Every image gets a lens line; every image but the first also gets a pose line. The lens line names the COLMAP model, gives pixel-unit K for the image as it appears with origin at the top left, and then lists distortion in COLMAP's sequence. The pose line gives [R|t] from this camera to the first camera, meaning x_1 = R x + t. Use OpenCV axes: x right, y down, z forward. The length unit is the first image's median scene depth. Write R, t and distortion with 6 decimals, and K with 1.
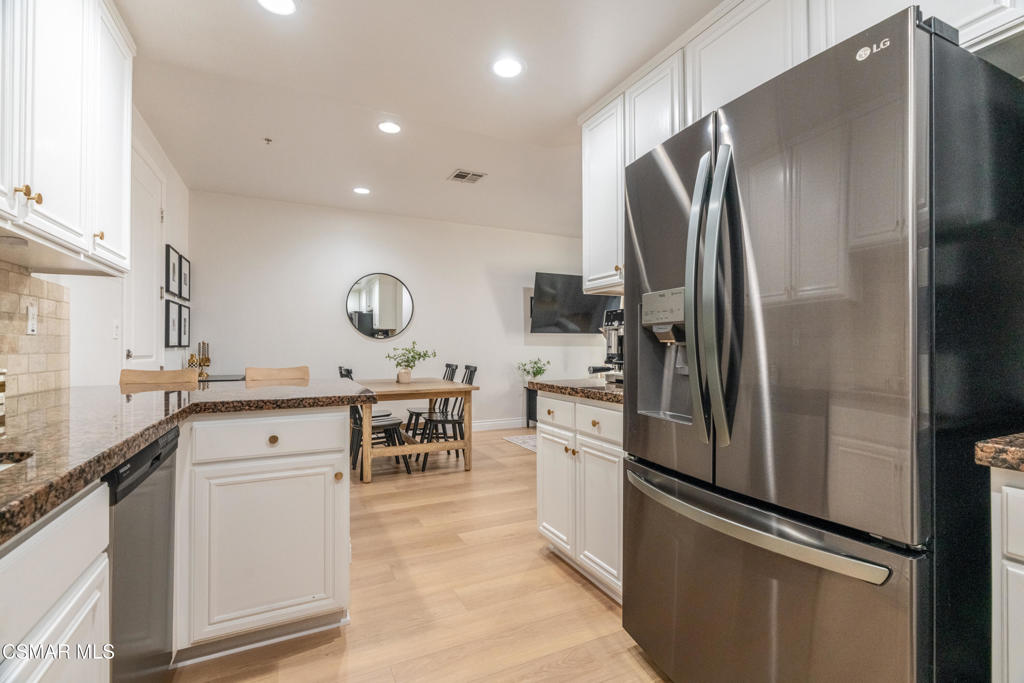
lens RADIAL K [[464.6, 0, 512.0], [0, 464.6, 344.9], [0, 0, 1]] dist [-0.000961, 0.000085]
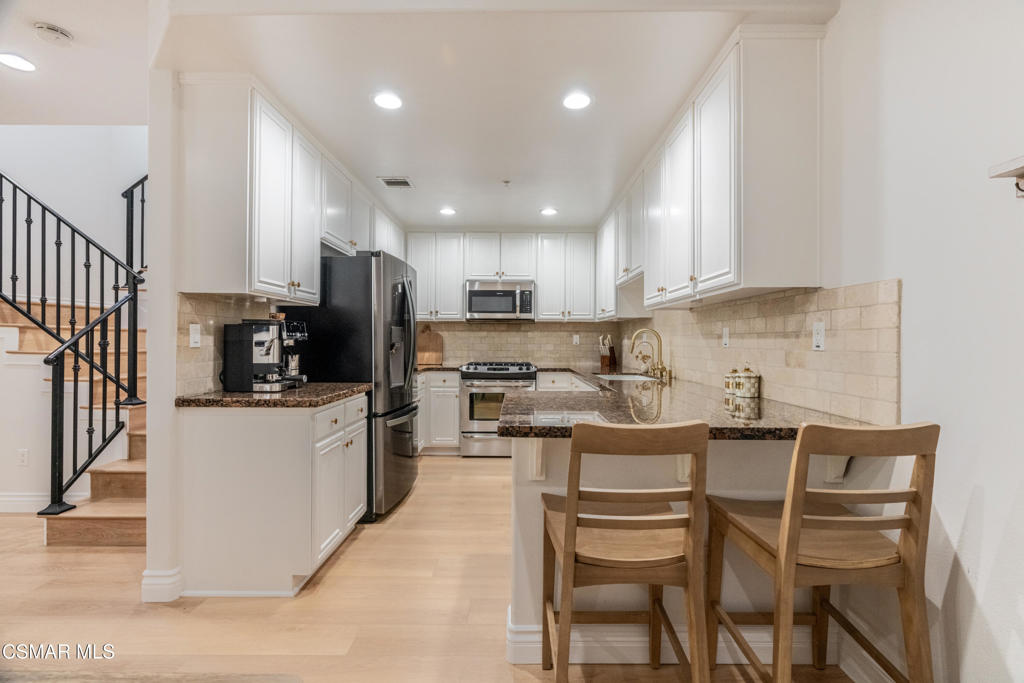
lens RADIAL K [[464.6, 0, 516.5], [0, 464.6, 342.0], [0, 0, 1]] dist [-0.000961, 0.000085]
pose [[-0.903706, -0.000465, 0.428154, -0.877374], [-0.004043, 0.999964, -0.007447, -0.030012], [-0.428135, -0.008461, -0.903675, 2.152344]]
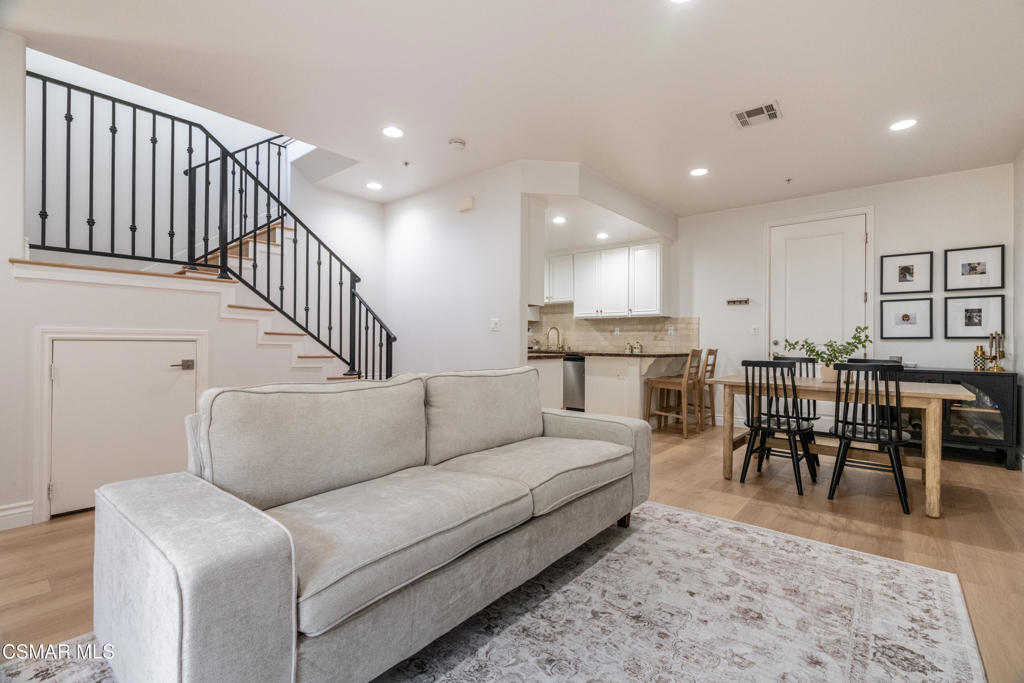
lens RADIAL K [[464.6, 0, 516.0], [0, 464.6, 341.6], [0, 0, 1]] dist [-0.000961, 0.000085]
pose [[-0.904773, -0.004014, -0.425876, 1.425416], [-0.000553, 0.999966, -0.008250, 0.053543], [0.425894, -0.007229, -0.904744, 3.578353]]
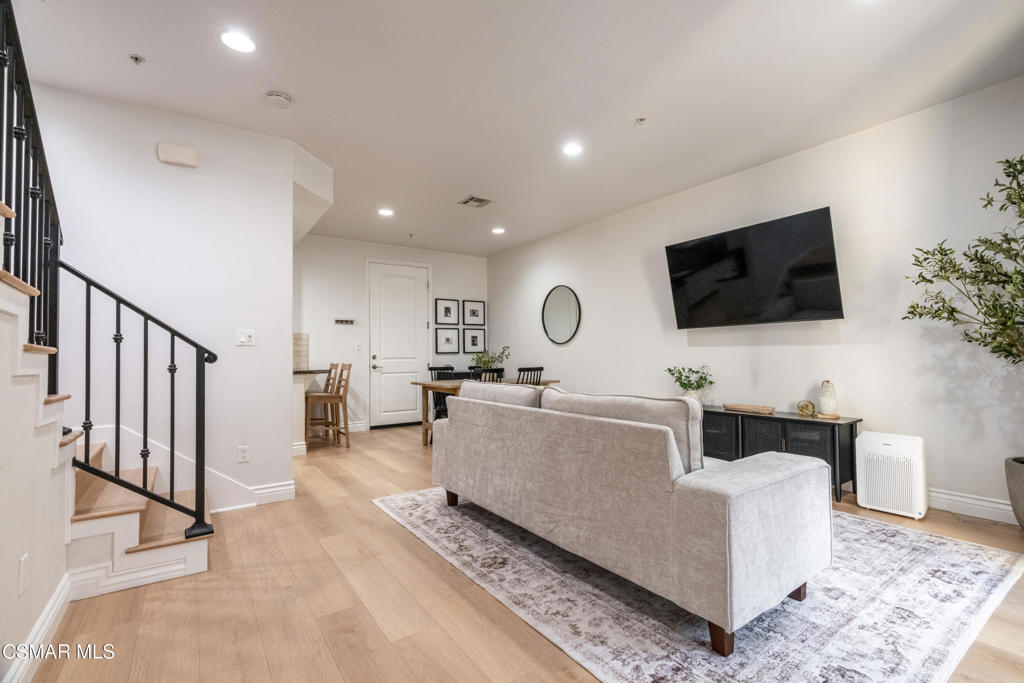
lens RADIAL K [[464.6, 0, 515.5], [0, 464.6, 342.3], [0, 0, 1]] dist [-0.000961, 0.000085]
pose [[0.152699, -0.027047, -0.987903, 2.444949], [0.017861, 0.999538, -0.024605, 0.029201], [0.988111, -0.013888, 0.153111, 2.149383]]
